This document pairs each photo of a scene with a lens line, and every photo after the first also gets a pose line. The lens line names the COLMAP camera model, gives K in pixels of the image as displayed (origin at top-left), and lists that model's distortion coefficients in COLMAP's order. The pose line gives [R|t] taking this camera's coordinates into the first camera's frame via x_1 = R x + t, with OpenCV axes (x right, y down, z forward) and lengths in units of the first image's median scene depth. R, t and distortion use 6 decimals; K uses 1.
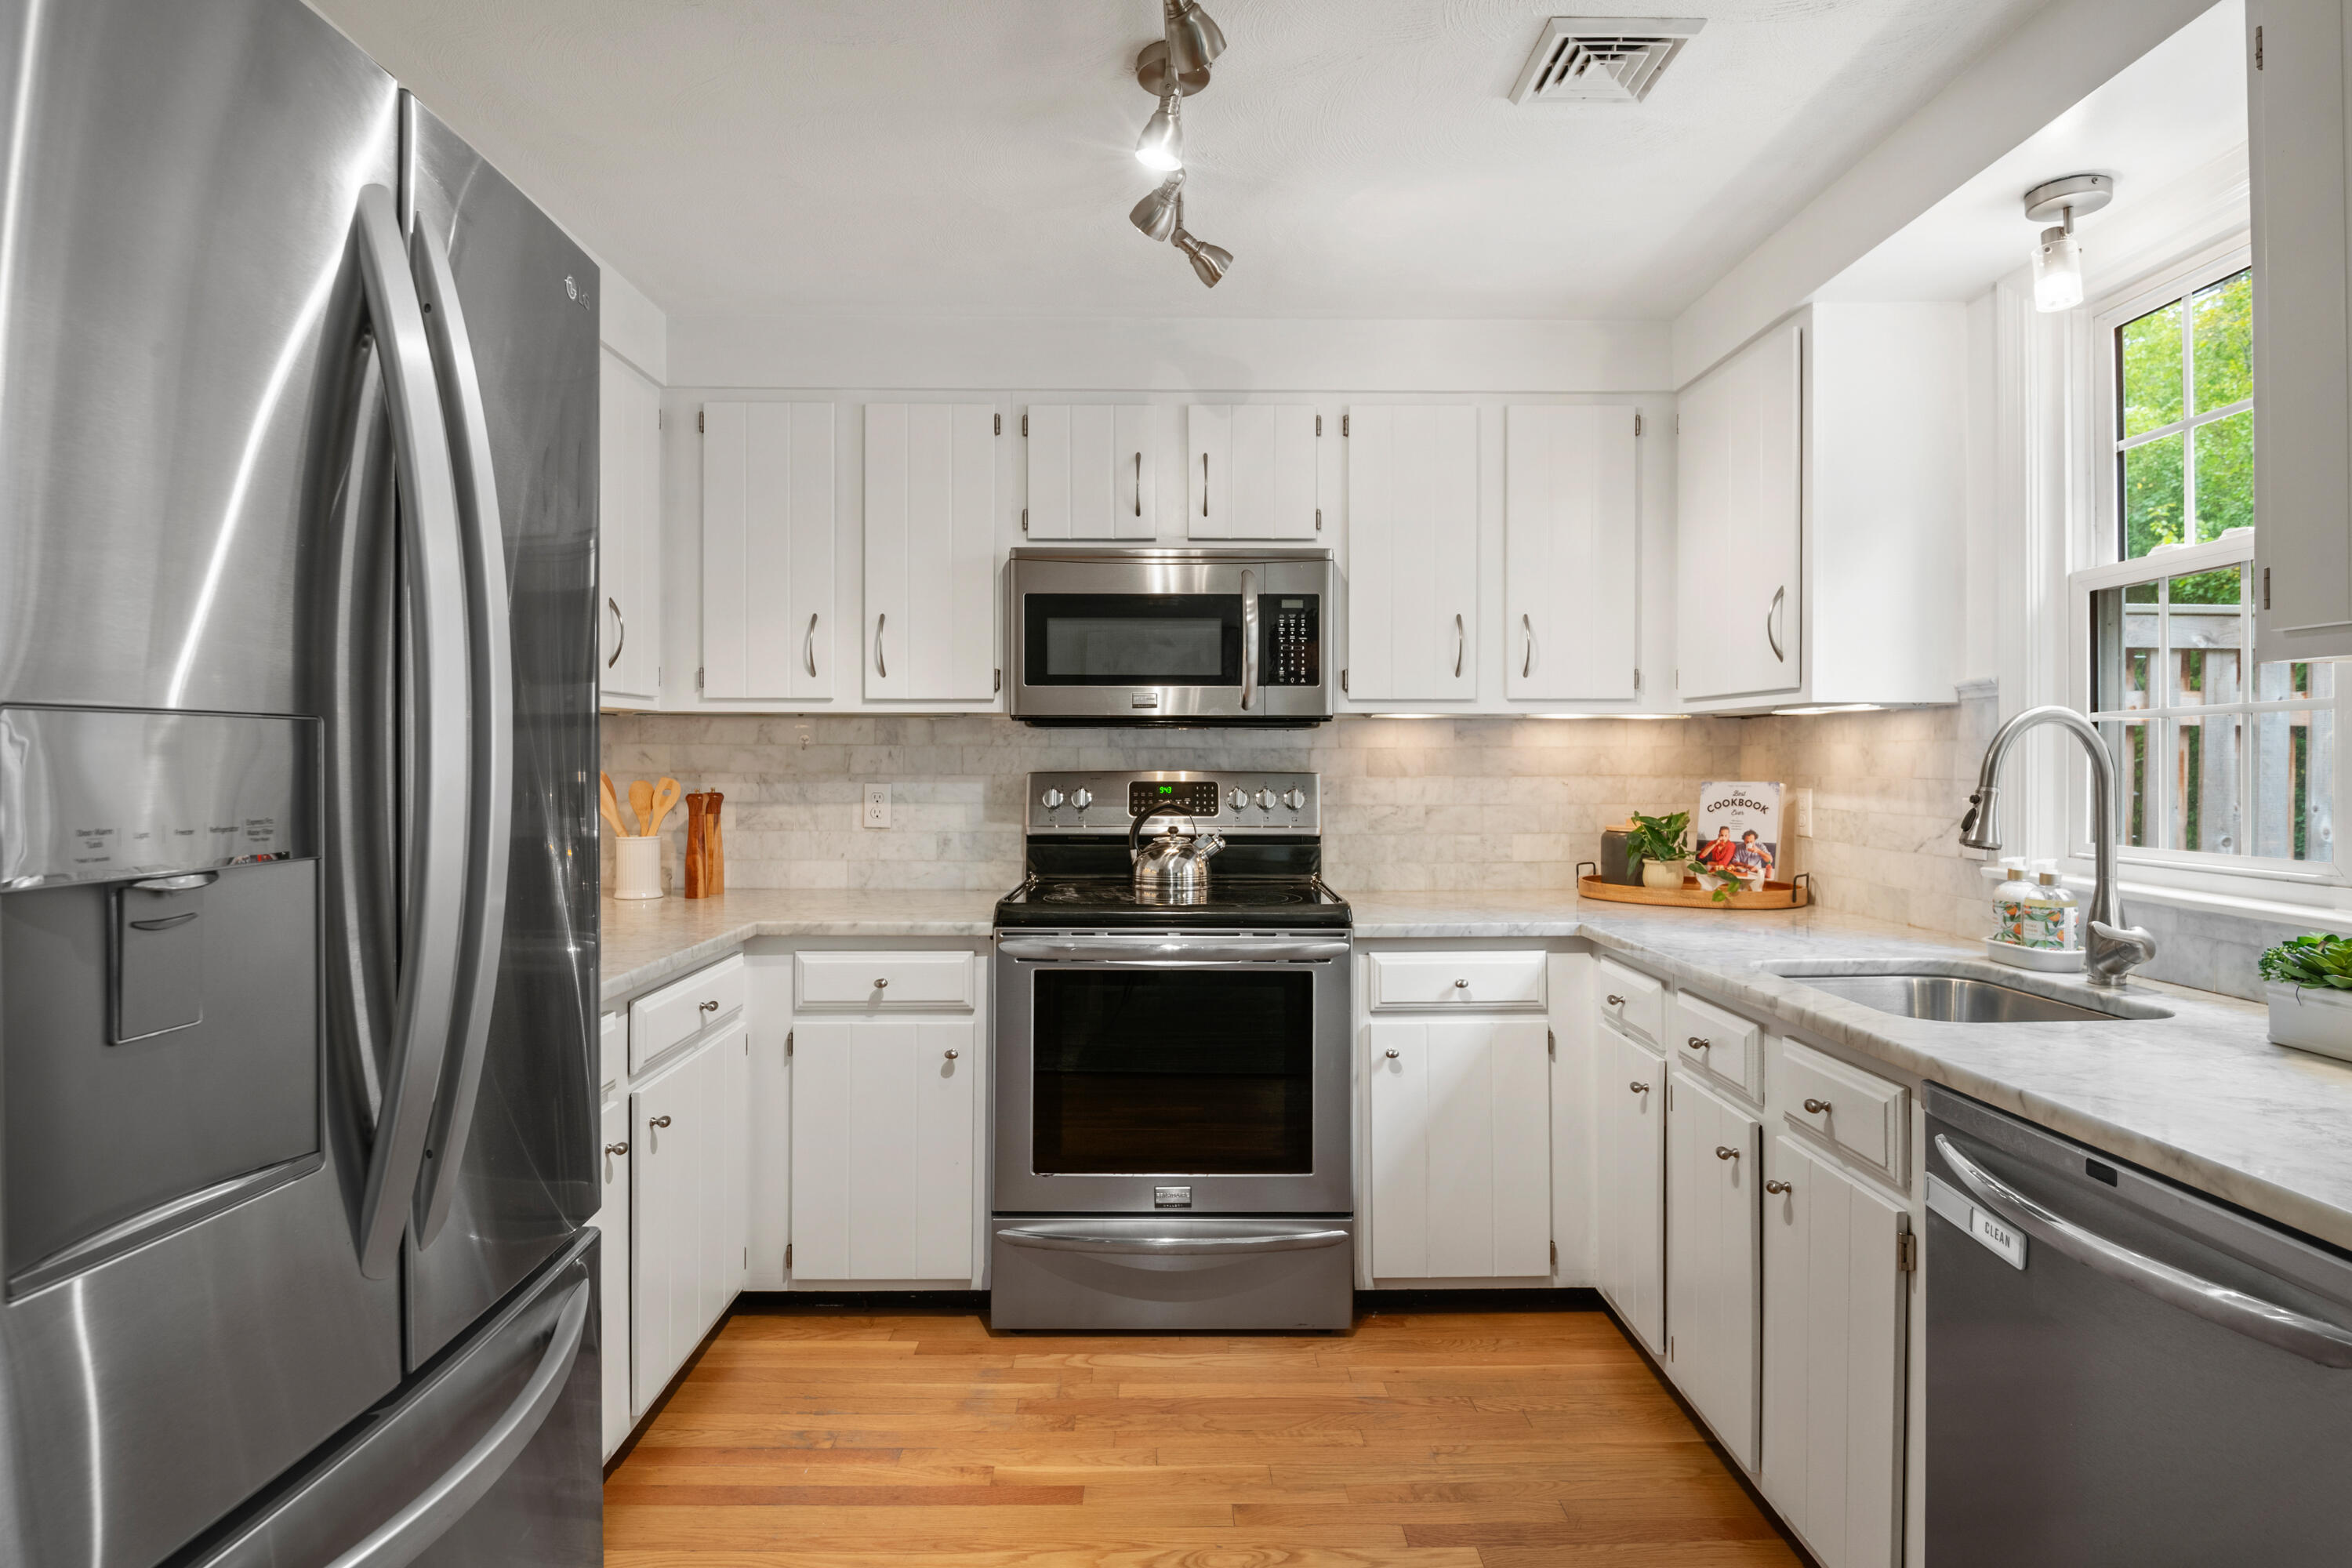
lens RADIAL K [[1244.4, 0, 1169.2], [0, 1244.4, 770.7], [0, 0, 1]] dist [-0.010354, -0.011392]
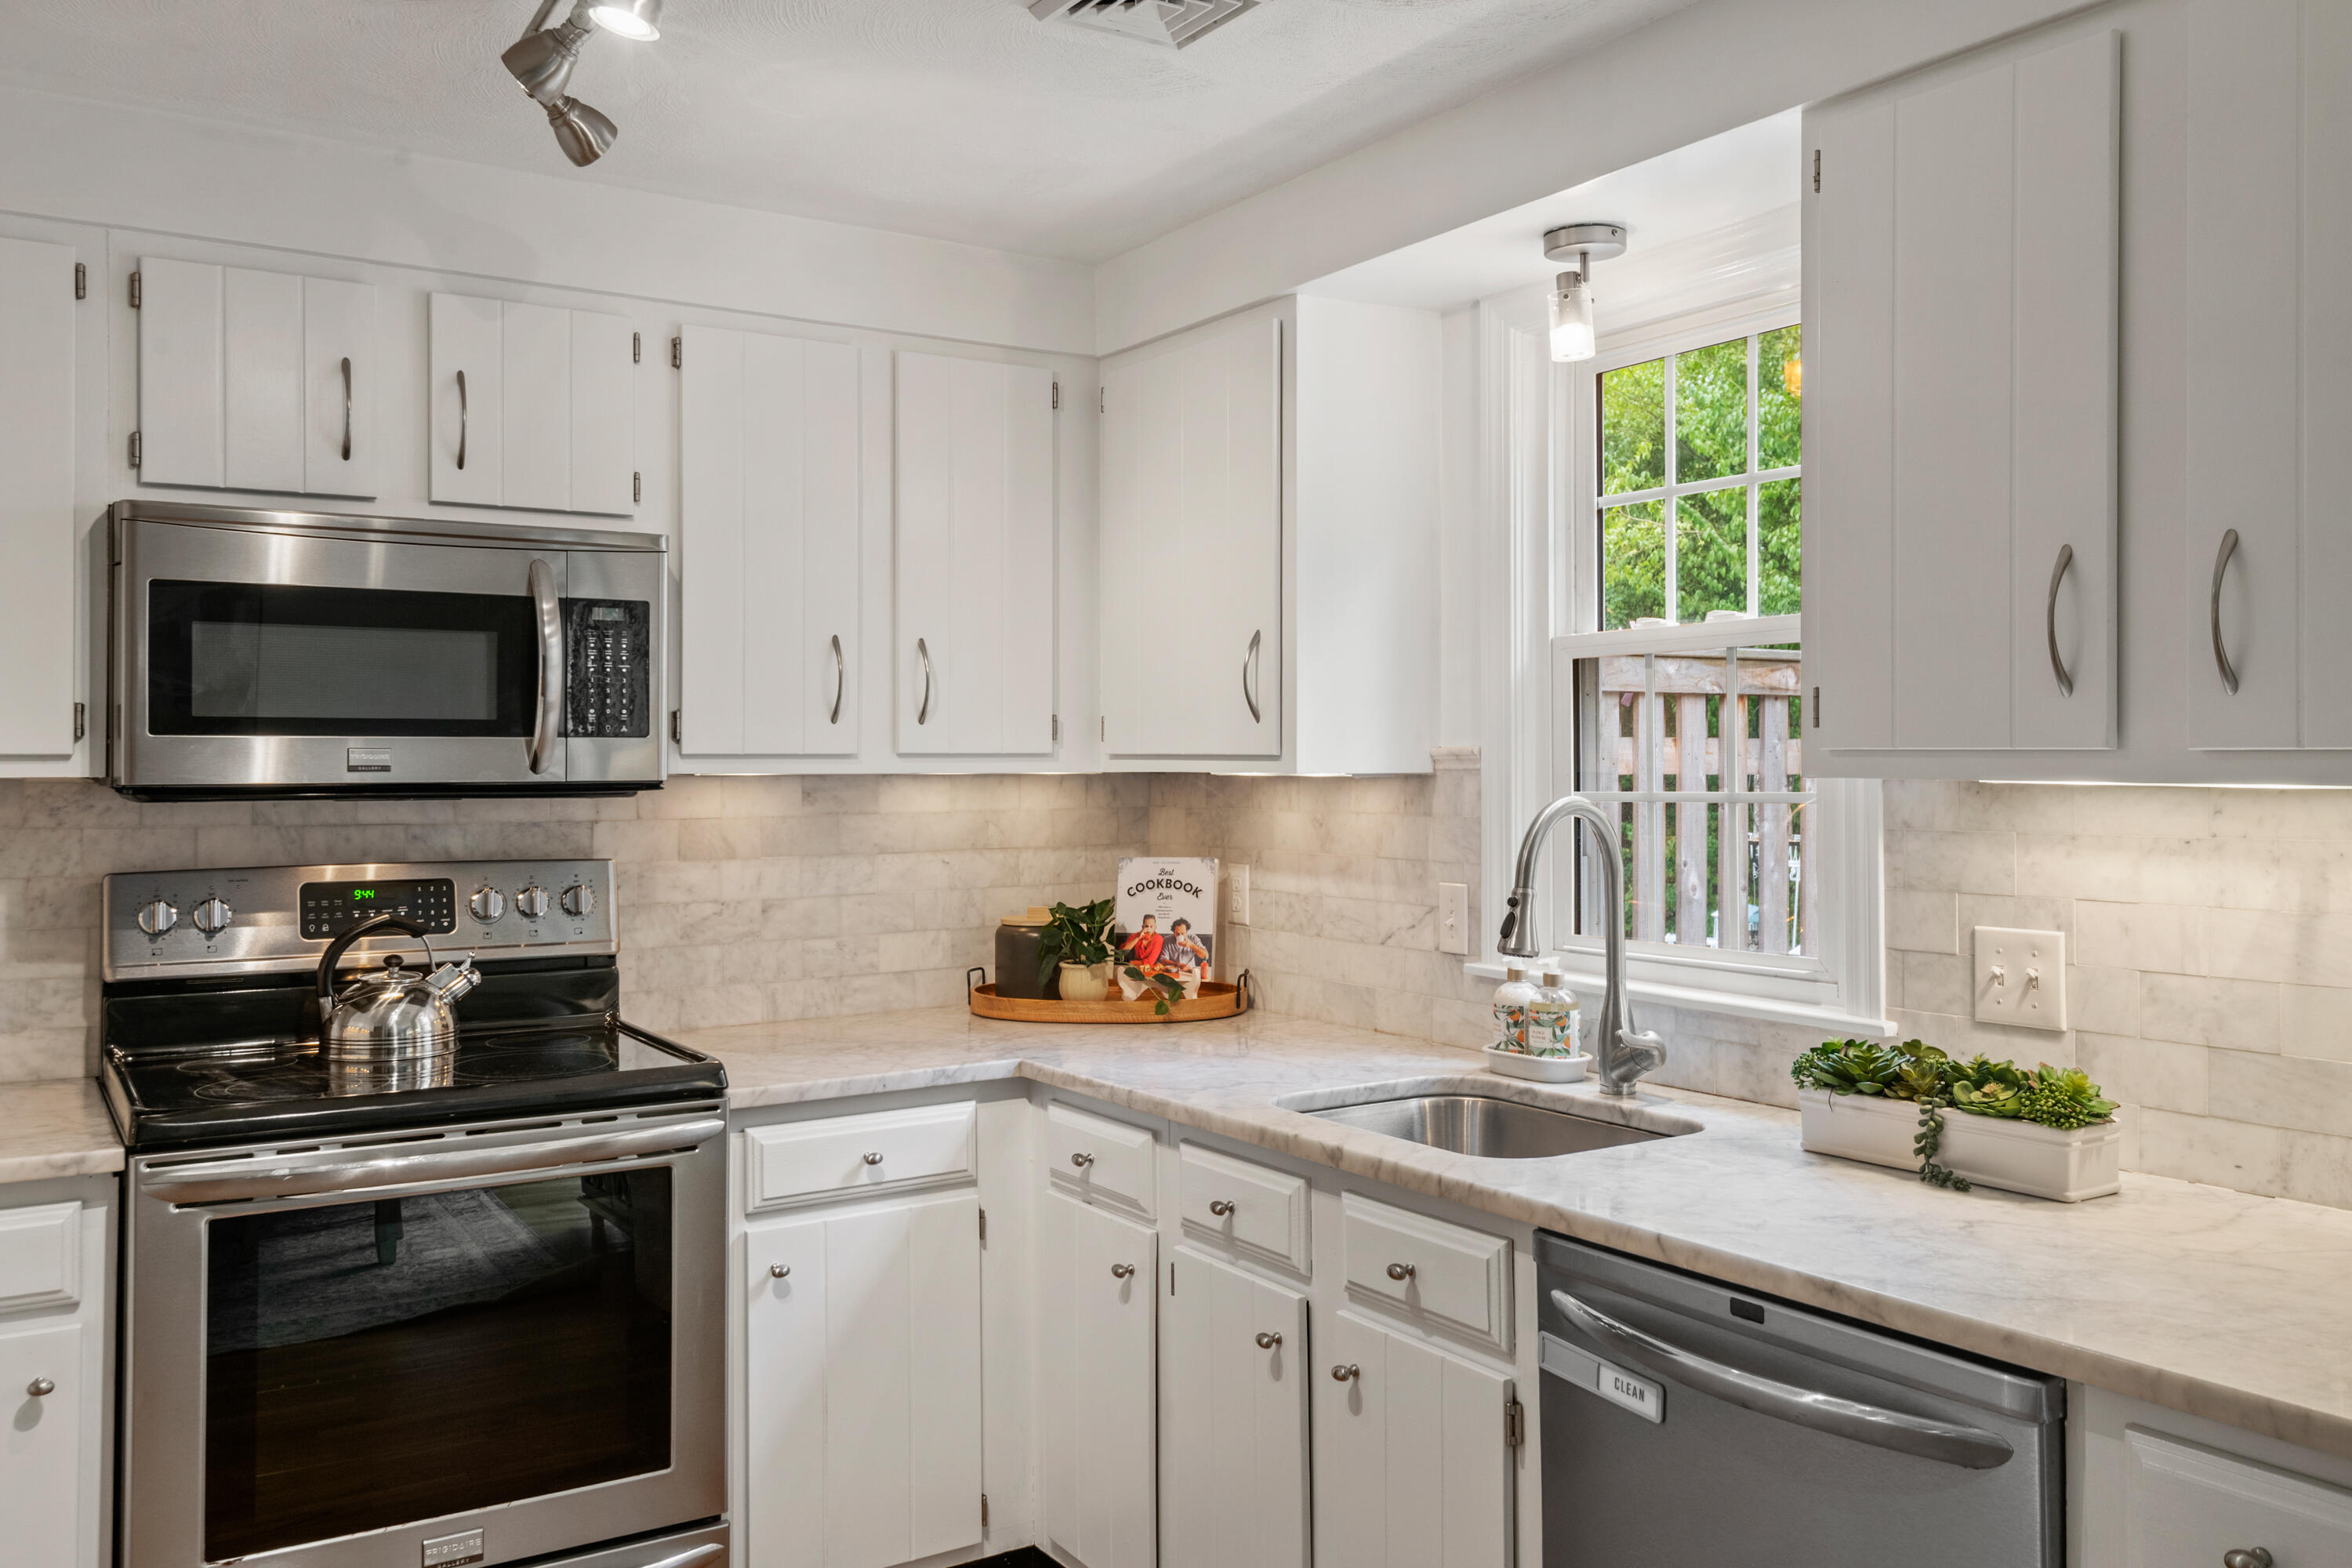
lens RADIAL K [[1905.5, 0, 1172.2], [0, 1905.5, 751.5], [0, 0, 1]] dist [0.040983, -0.025851]
pose [[0.846997, -0.000333, 0.531597, -0.203238], [0.008031, 0.999894, -0.012169, -0.048804], [-0.531536, 0.014576, 0.846910, -0.032059]]
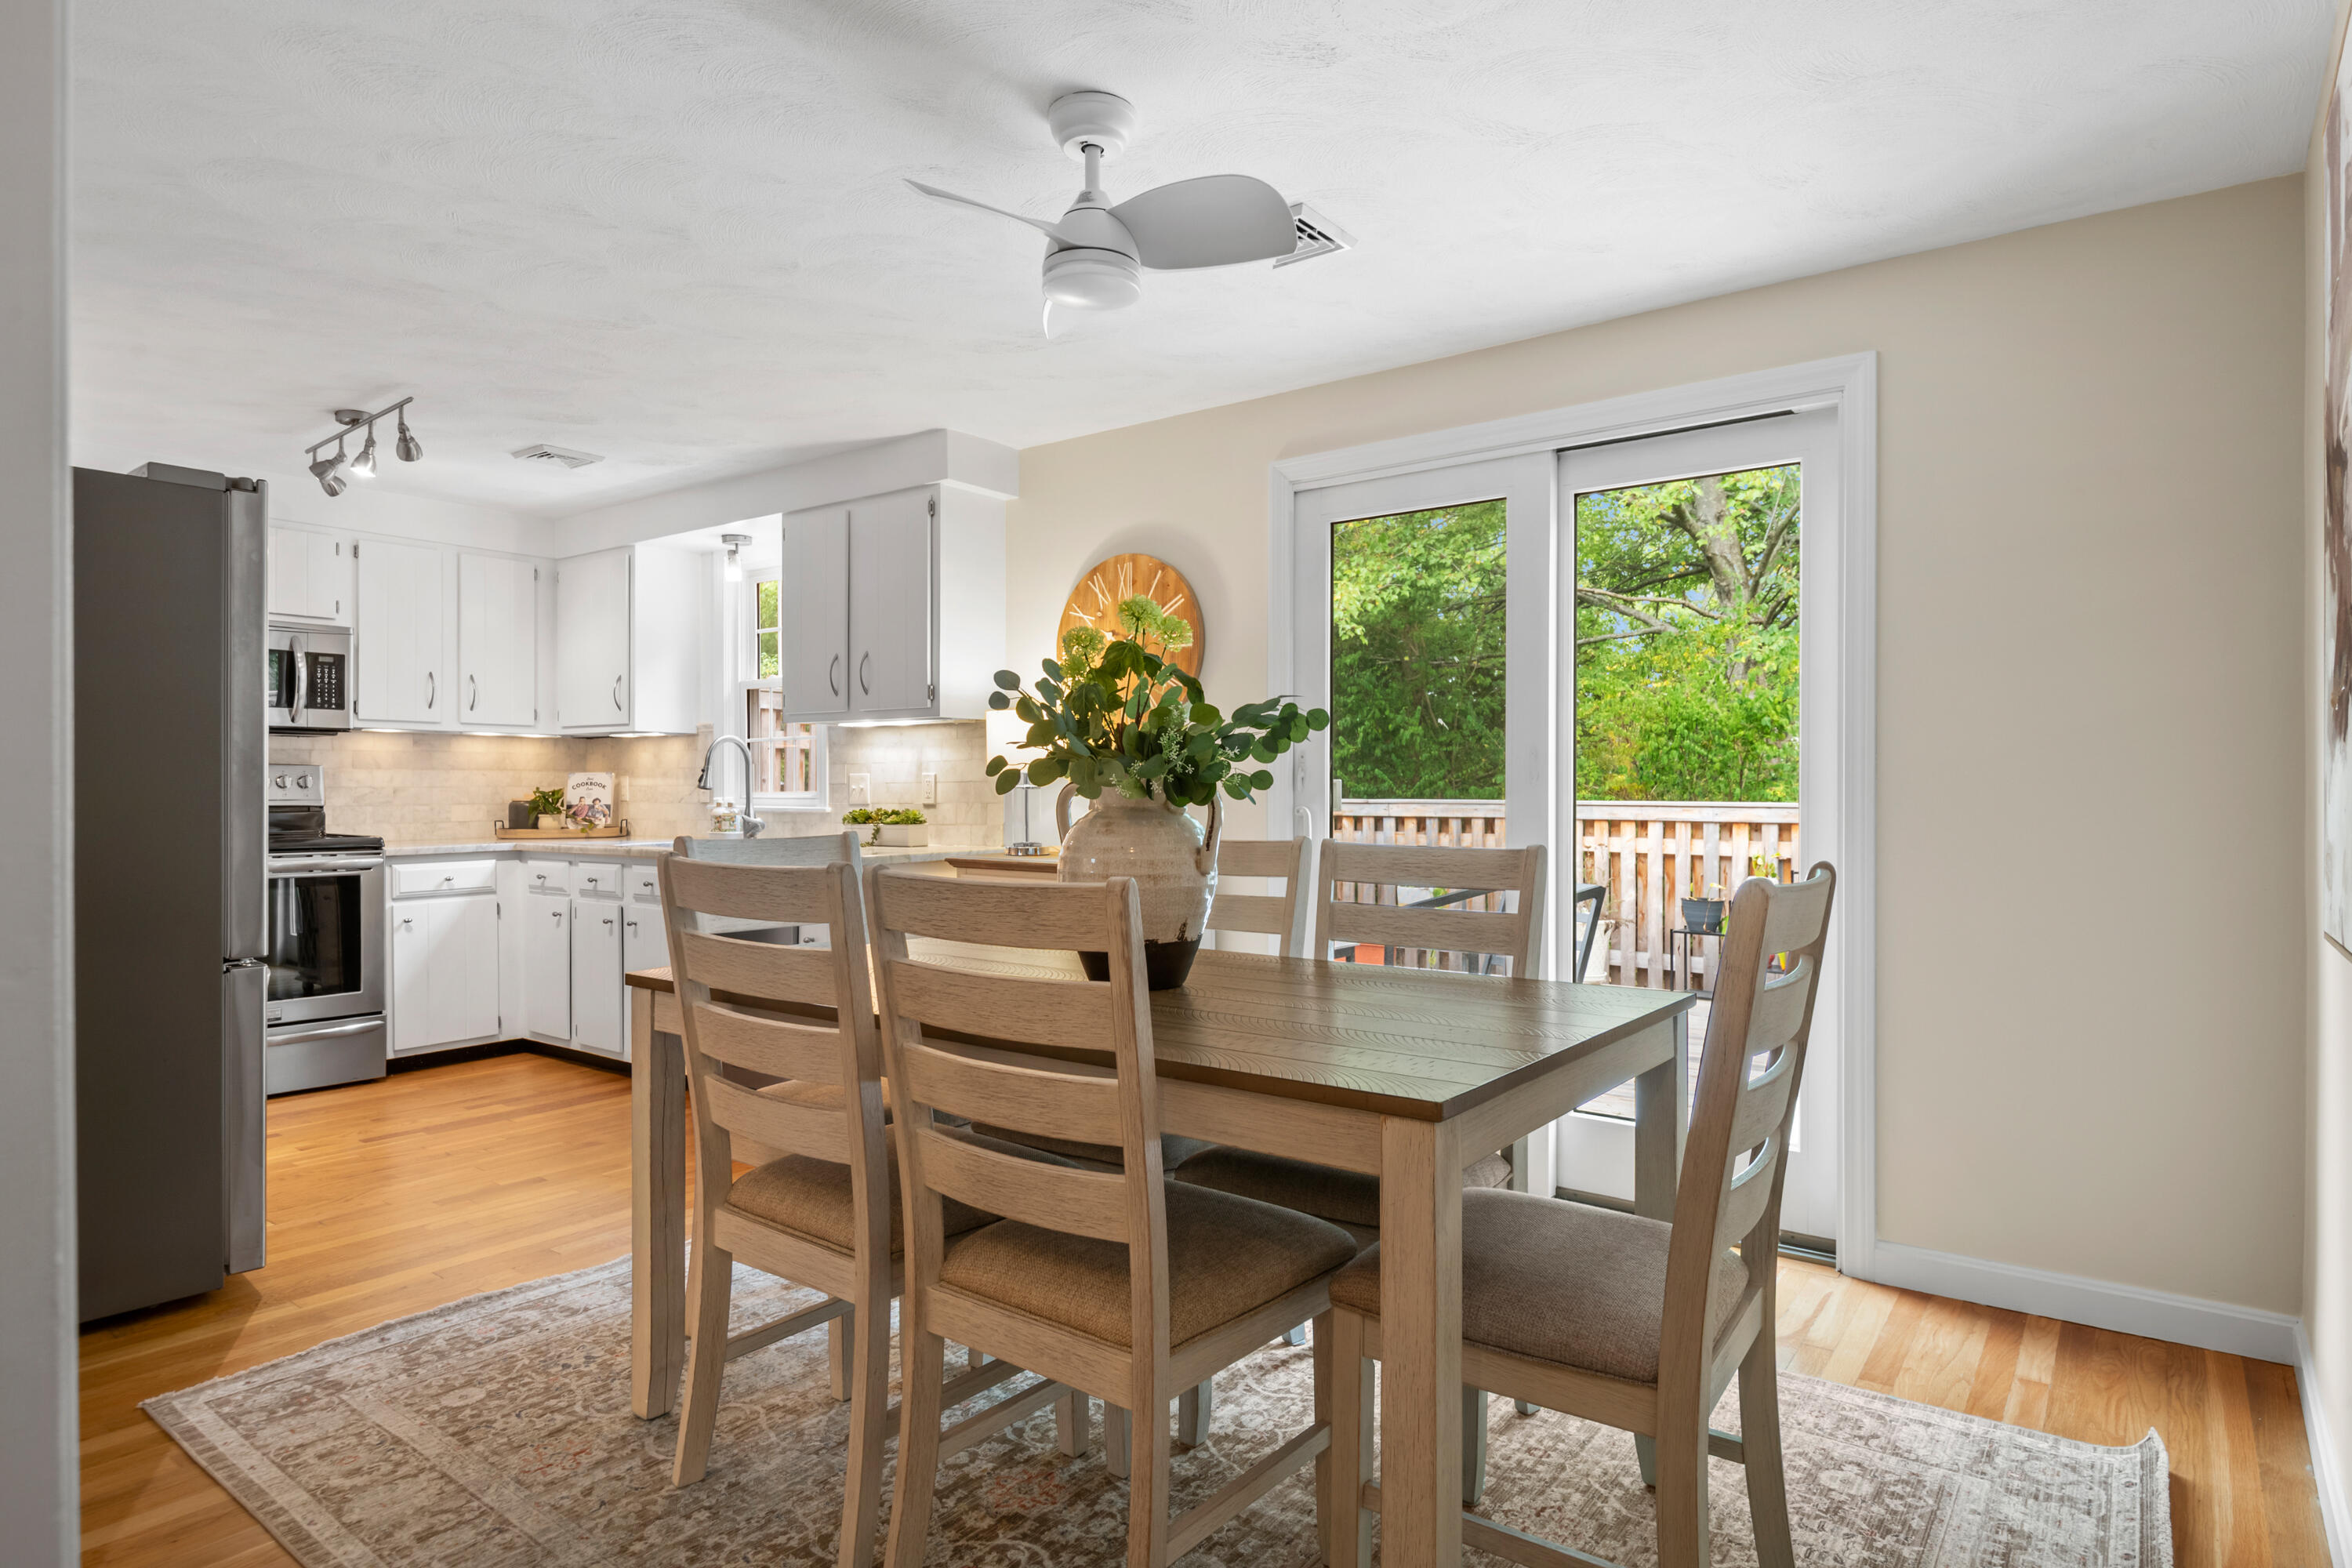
lens RADIAL K [[1301.1, 0, 1199.7], [0, 1301.1, 791.5], [0, 0, 1]] dist [-0.001468, -0.003248]
pose [[0.596032, -0.002073, 0.802958, -0.626859], [0.008933, 0.999952, -0.004049, 0.060287], [-0.802911, 0.009587, 0.596022, -0.999032]]
